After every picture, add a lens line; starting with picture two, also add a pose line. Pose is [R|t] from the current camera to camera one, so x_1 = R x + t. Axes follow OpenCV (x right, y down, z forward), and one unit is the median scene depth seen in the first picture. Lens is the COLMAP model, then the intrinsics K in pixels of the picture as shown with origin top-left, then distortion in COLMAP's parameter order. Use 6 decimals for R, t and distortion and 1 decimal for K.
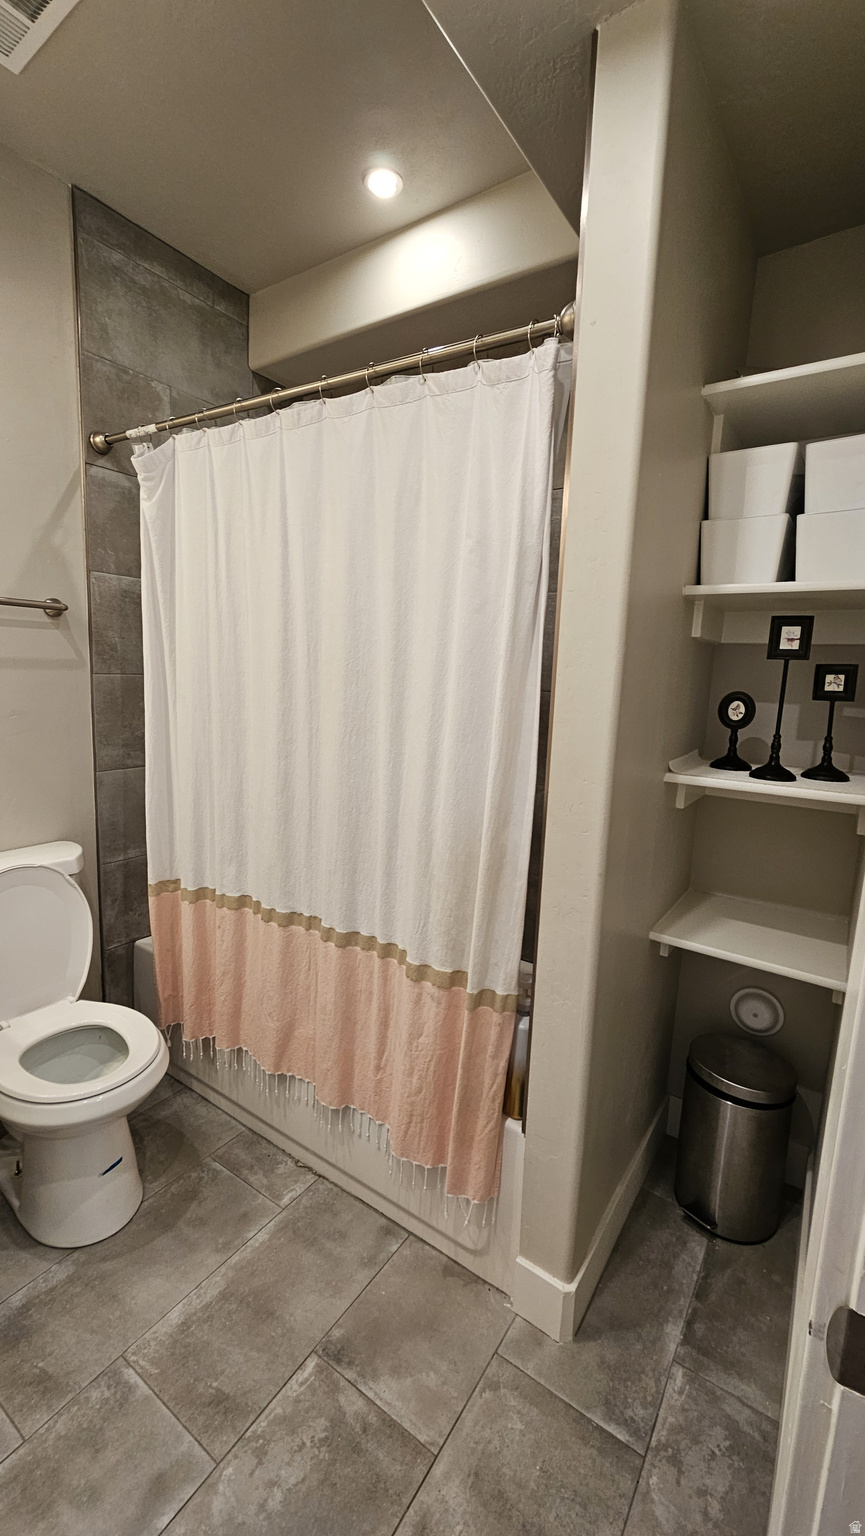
lens RADIAL K [[627.3, 0, 432.5], [0, 627.3, 768.0], [0, 0, 1]] dist [-0.002661, 0.000958]
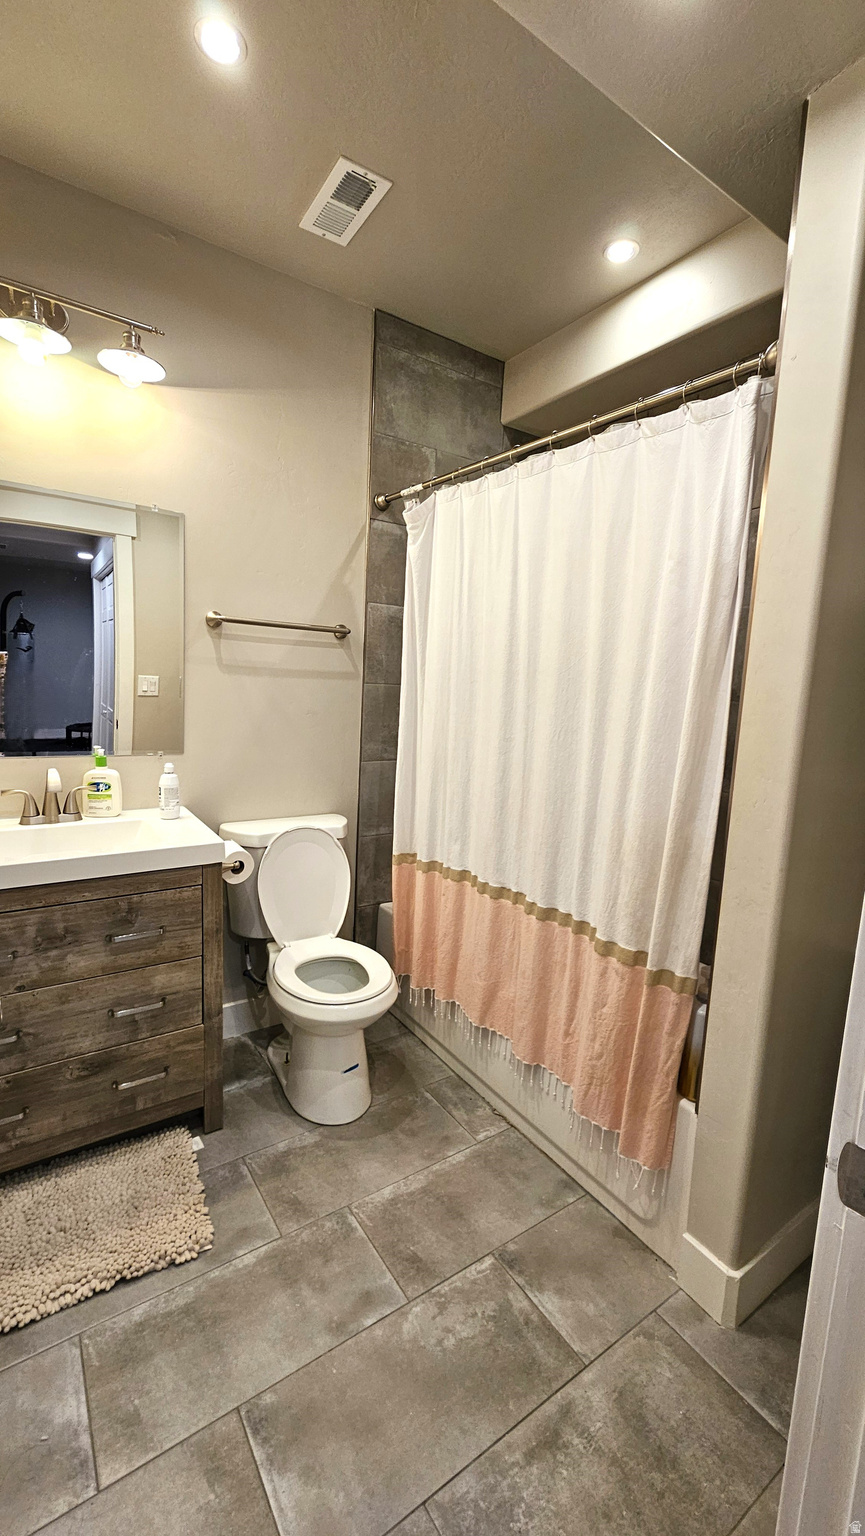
lens RADIAL K [[627.3, 0, 432.5], [0, 627.3, 768.0], [0, 0, 1]] dist [-0.002661, 0.000958]
pose [[0.927558, 0.054650, -0.369660, 0.080942], [-0.066268, 0.997625, -0.018793, 0.044919], [0.367755, 0.041928, 0.928977, -0.150261]]
